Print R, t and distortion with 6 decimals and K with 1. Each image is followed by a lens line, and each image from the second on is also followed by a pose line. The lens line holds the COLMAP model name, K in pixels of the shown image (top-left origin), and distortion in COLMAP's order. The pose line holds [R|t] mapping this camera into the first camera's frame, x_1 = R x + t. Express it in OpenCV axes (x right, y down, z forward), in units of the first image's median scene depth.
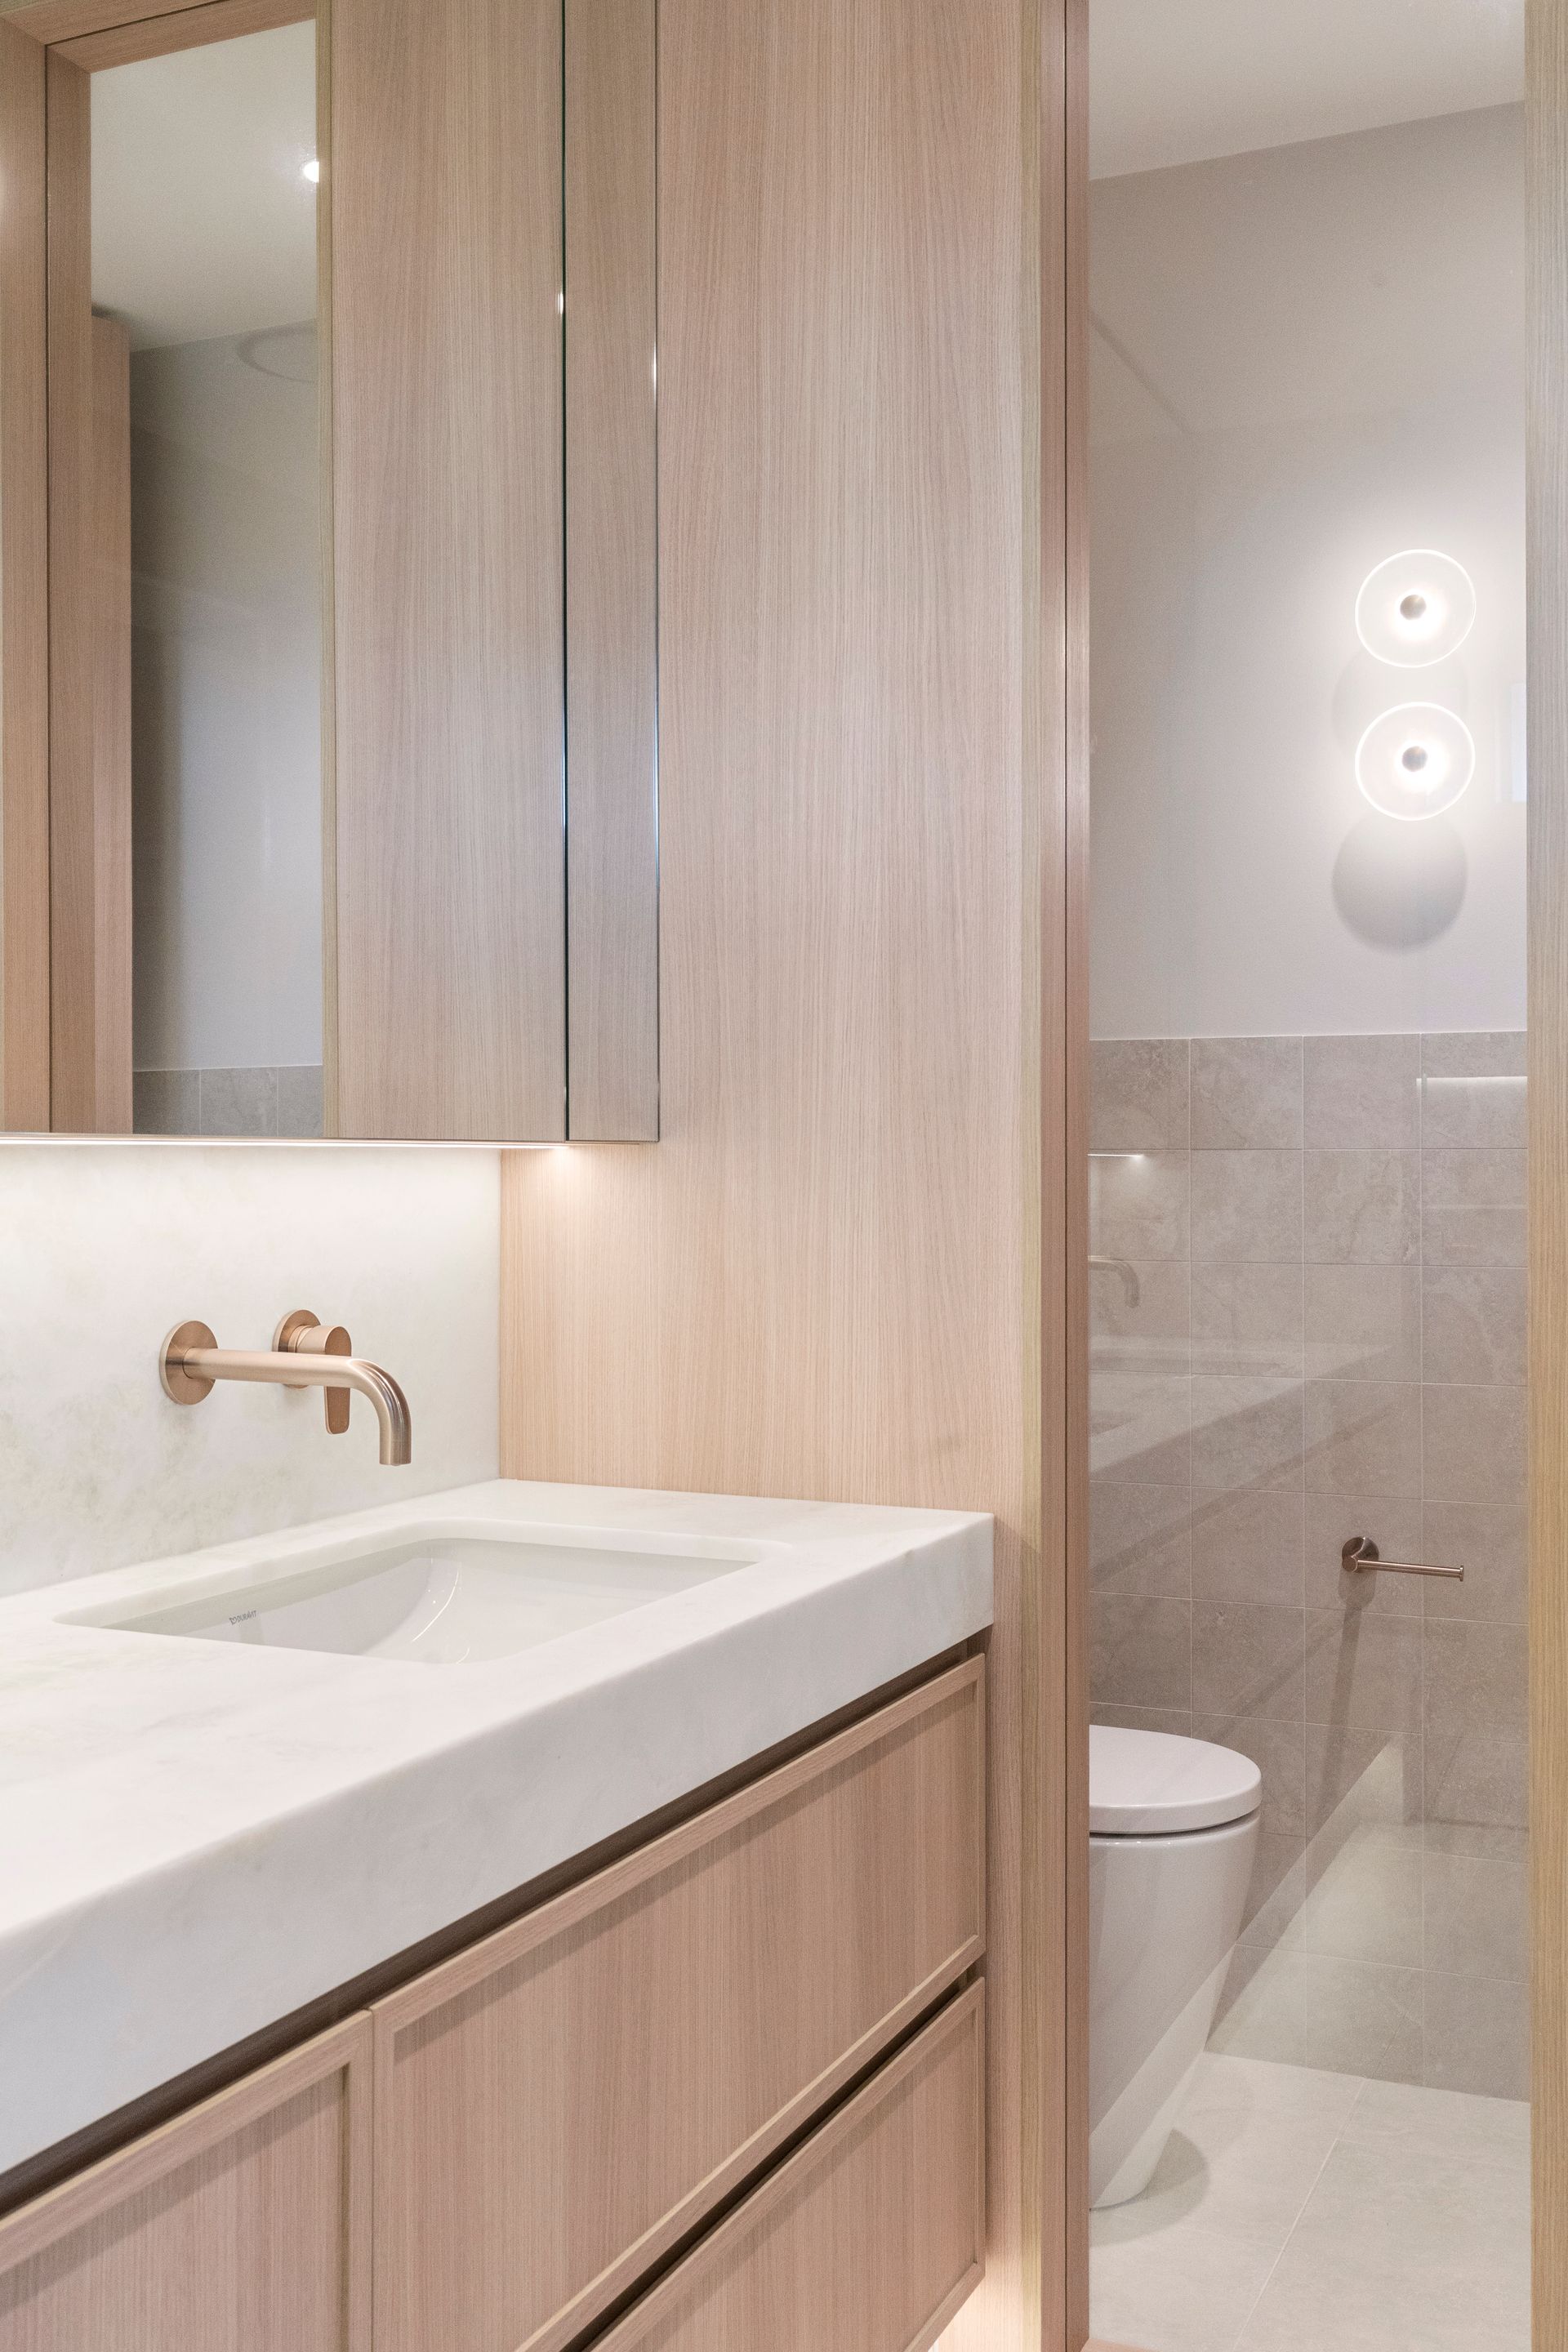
lens RADIAL K [[2315.9, 0, 805.5], [0, 2315.9, 1140.7], [0, 0, 1]] dist [0.019175, 0.000000]
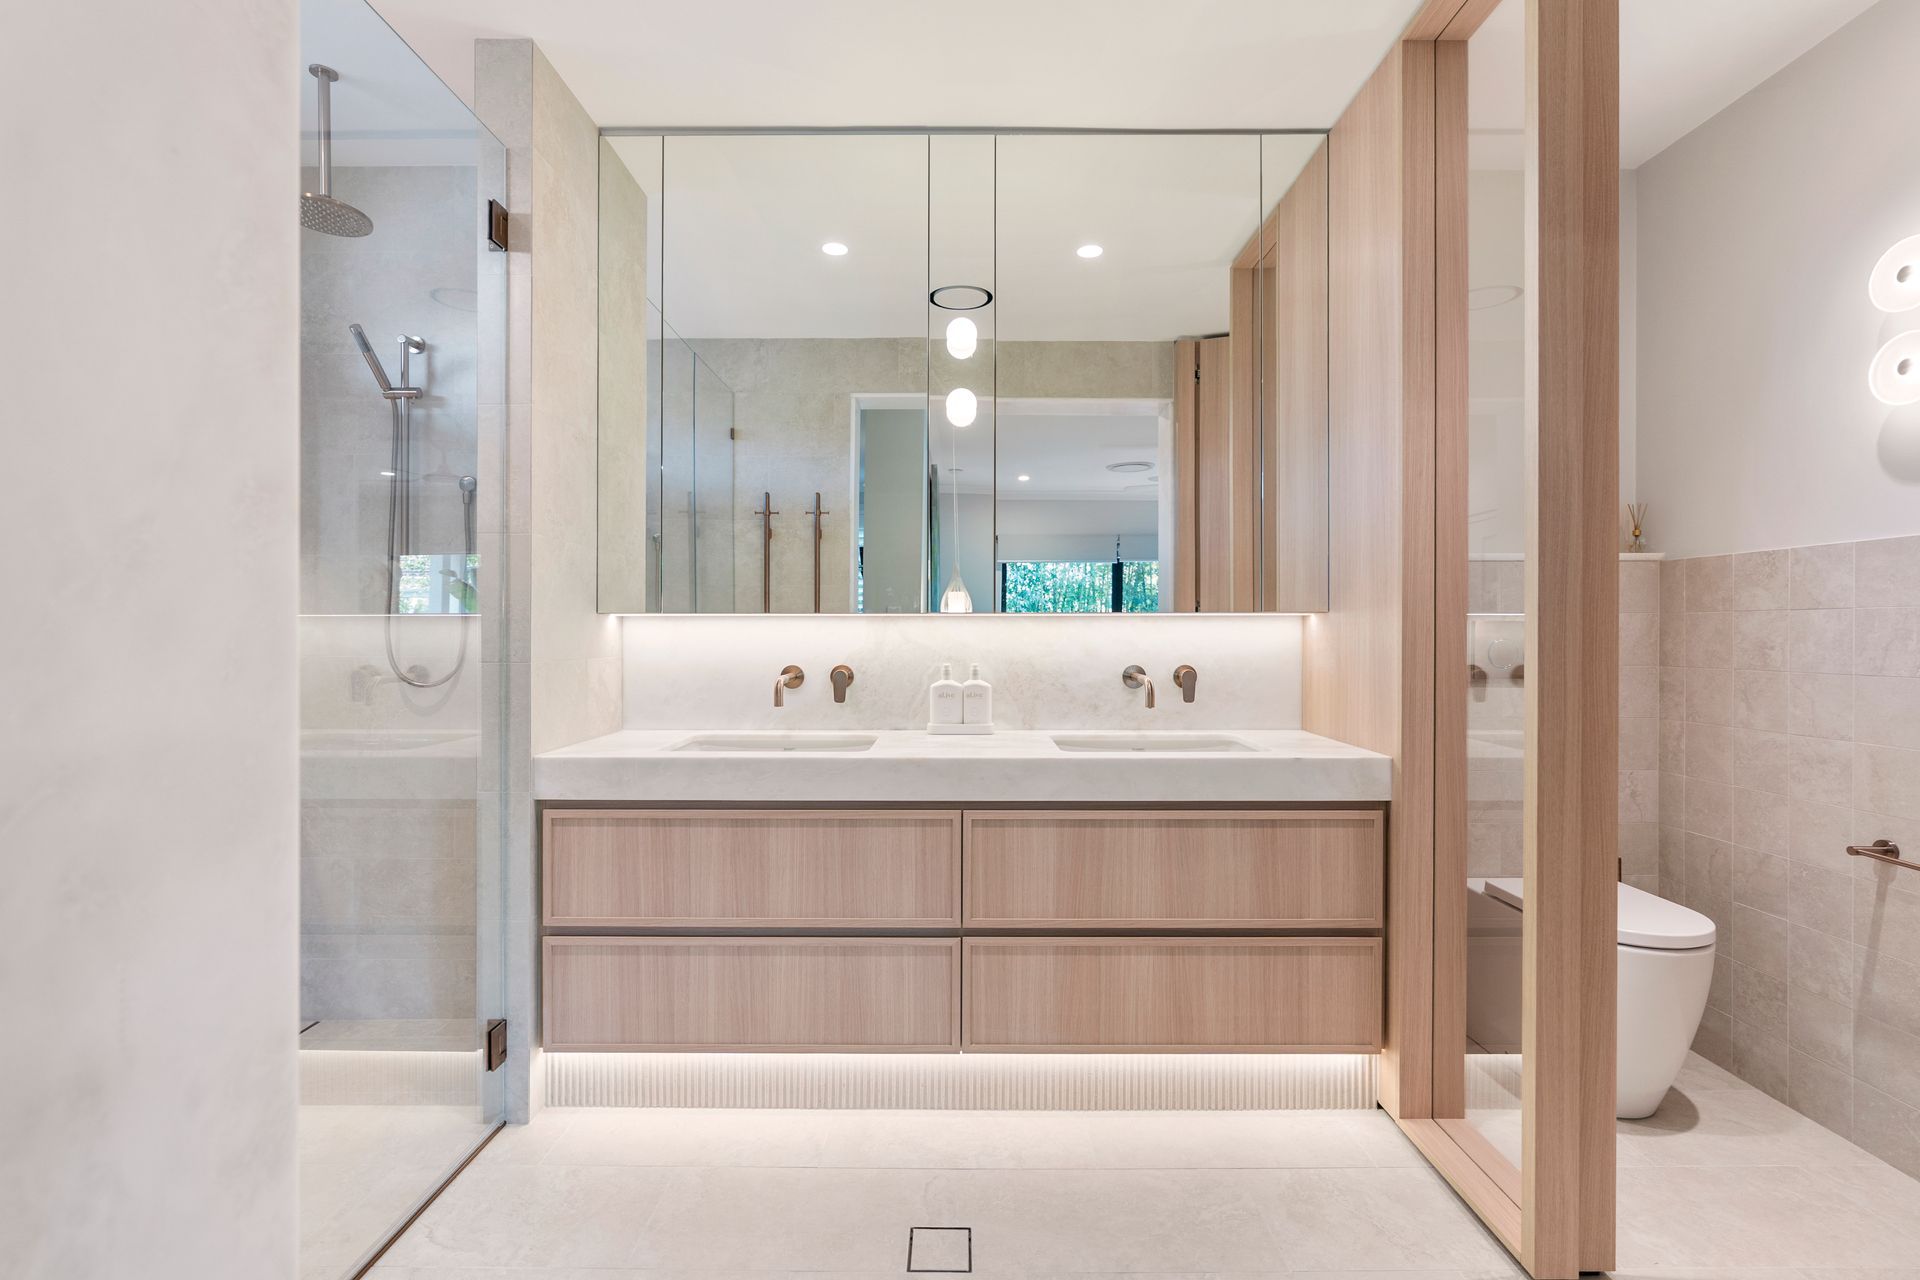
lens RADIAL K [[872.4, 0, 949.8], [0, 872.4, 636.6], [0, 0, 1]] dist [-0.014862, 0.003883]
pose [[0.393096, 0.003571, -0.919490, 0.710280], [0.008165, 0.999939, 0.007374, 0.019227], [0.919461, -0.010406, 0.393043, 0.183923]]
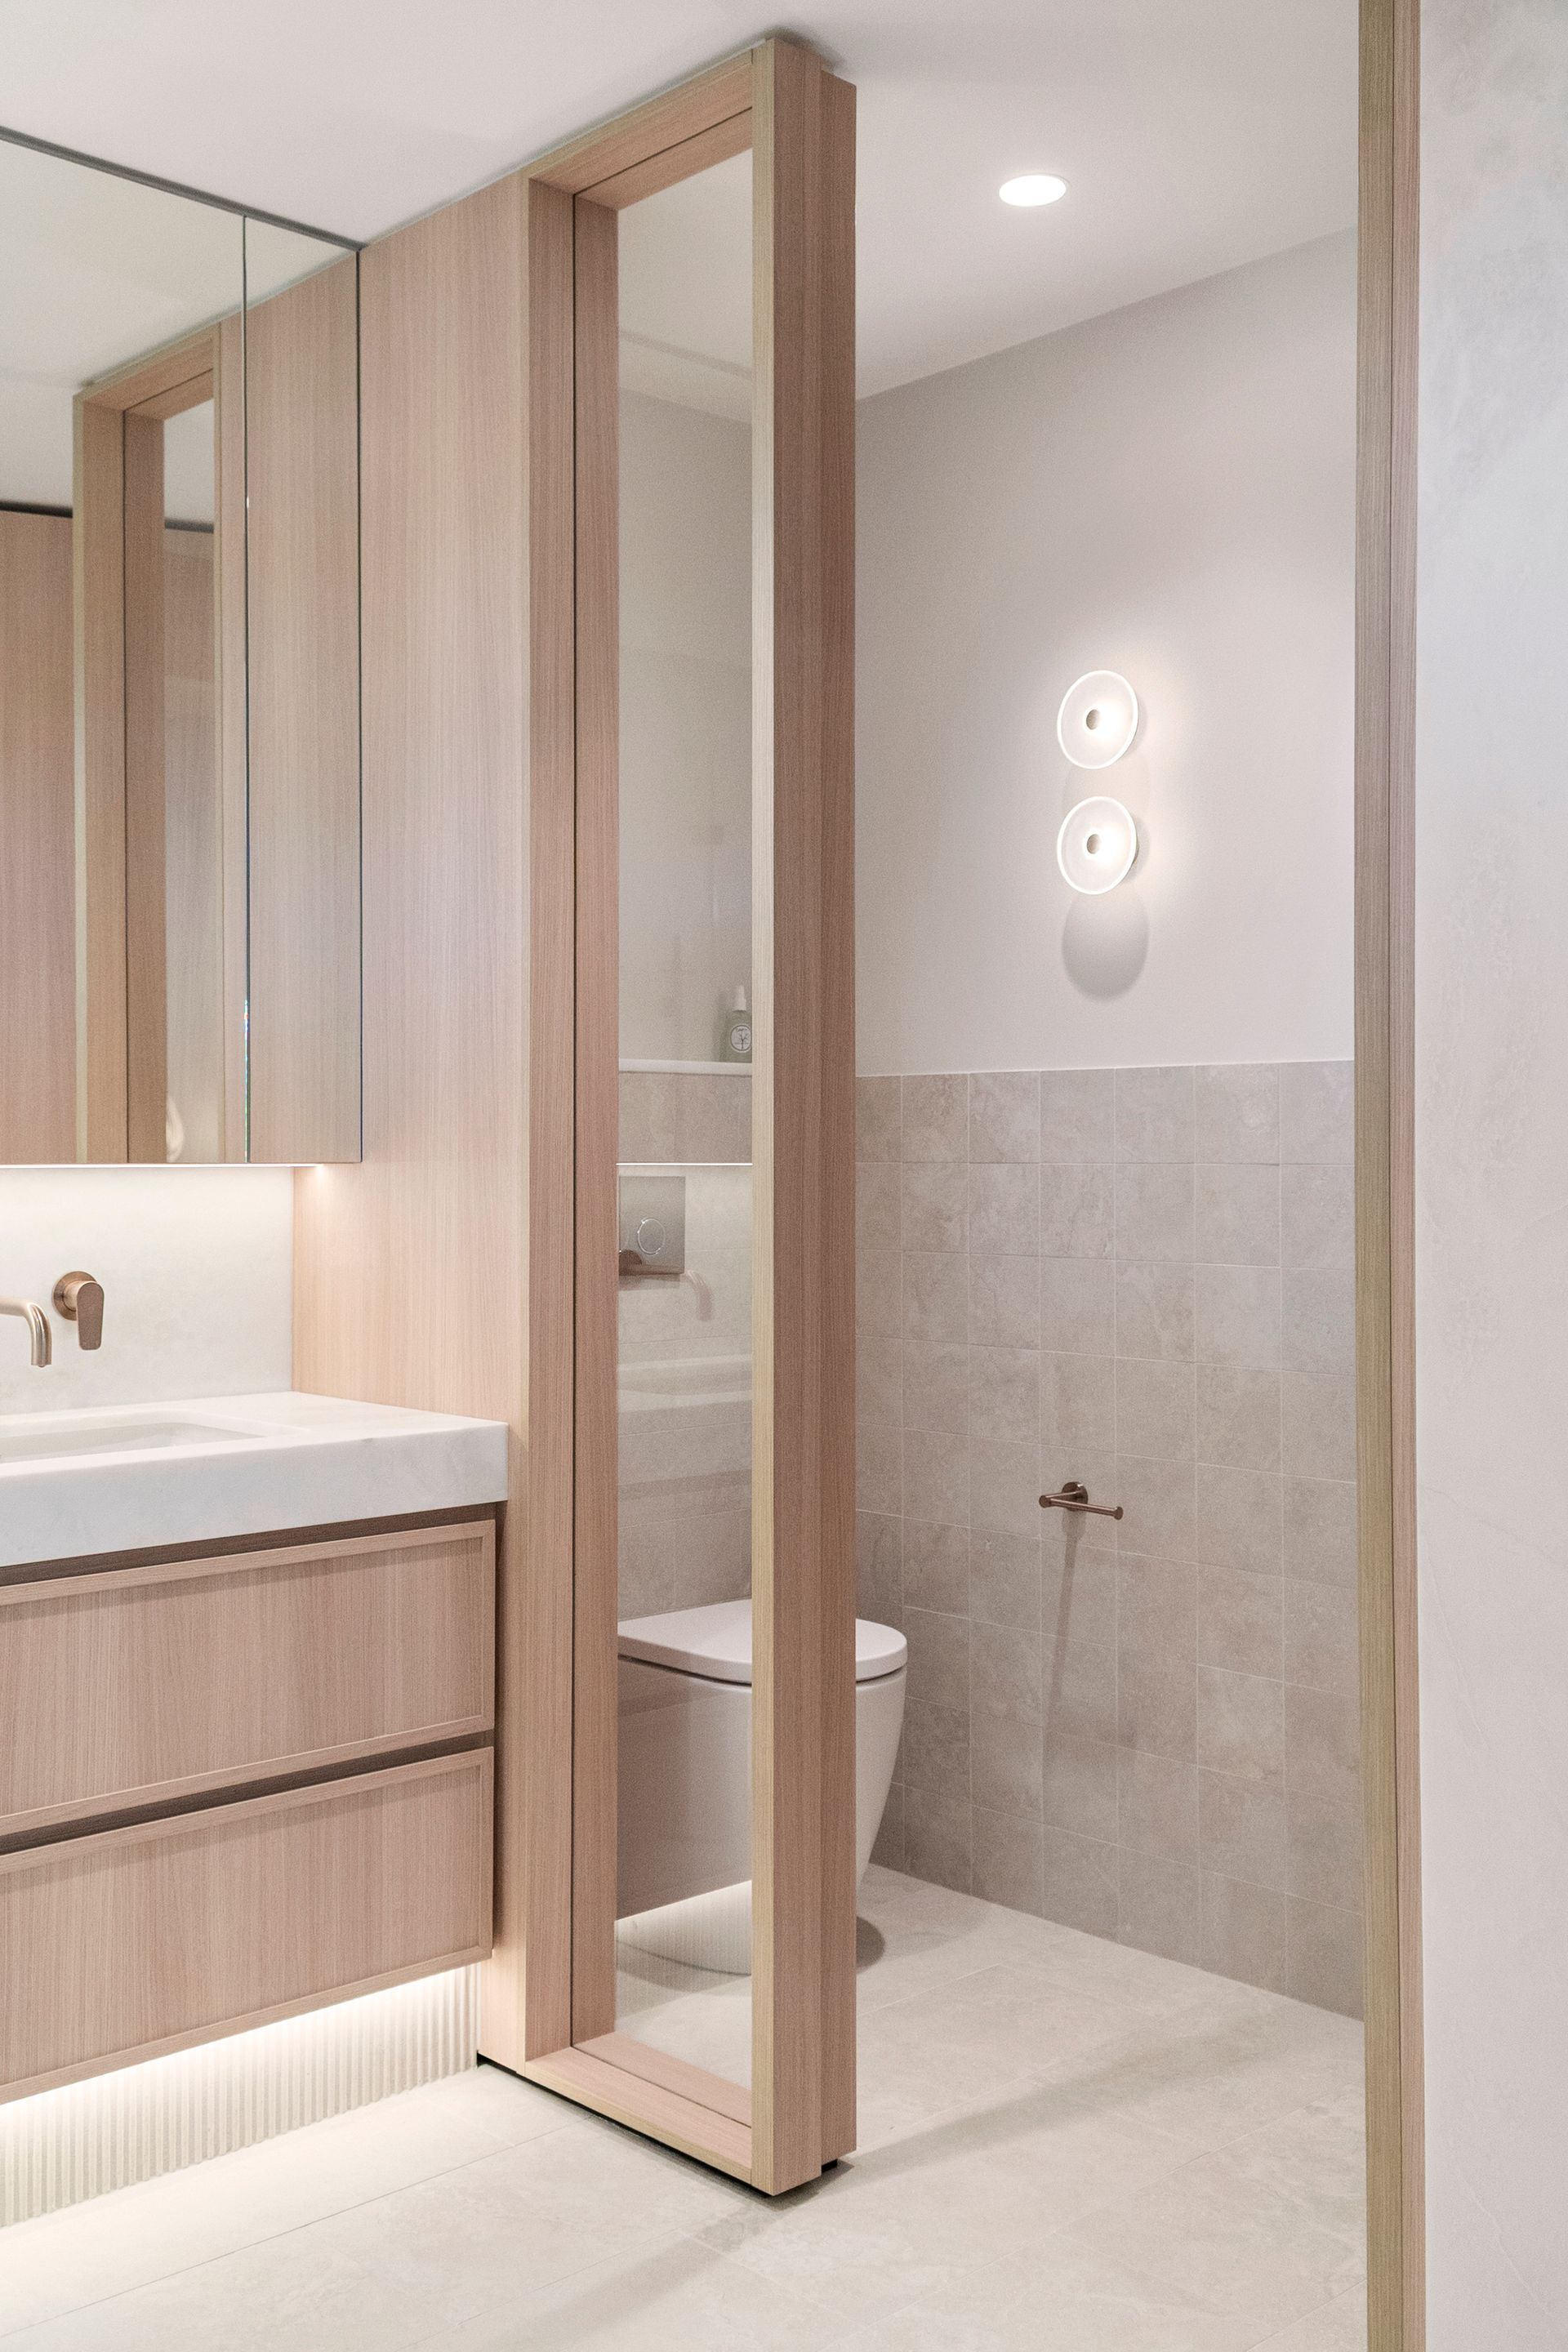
lens RADIAL K [[2315.9, 0, 806.2], [0, 2315.9, 1111.8], [0, 0, 1]] dist [0.019175, 0.000000]
pose [[0.926960, -0.006257, -0.375109, 0.739713], [0.002312, 0.999937, -0.010969, -0.013439], [0.375154, 0.009300, 0.926916, -0.235971]]
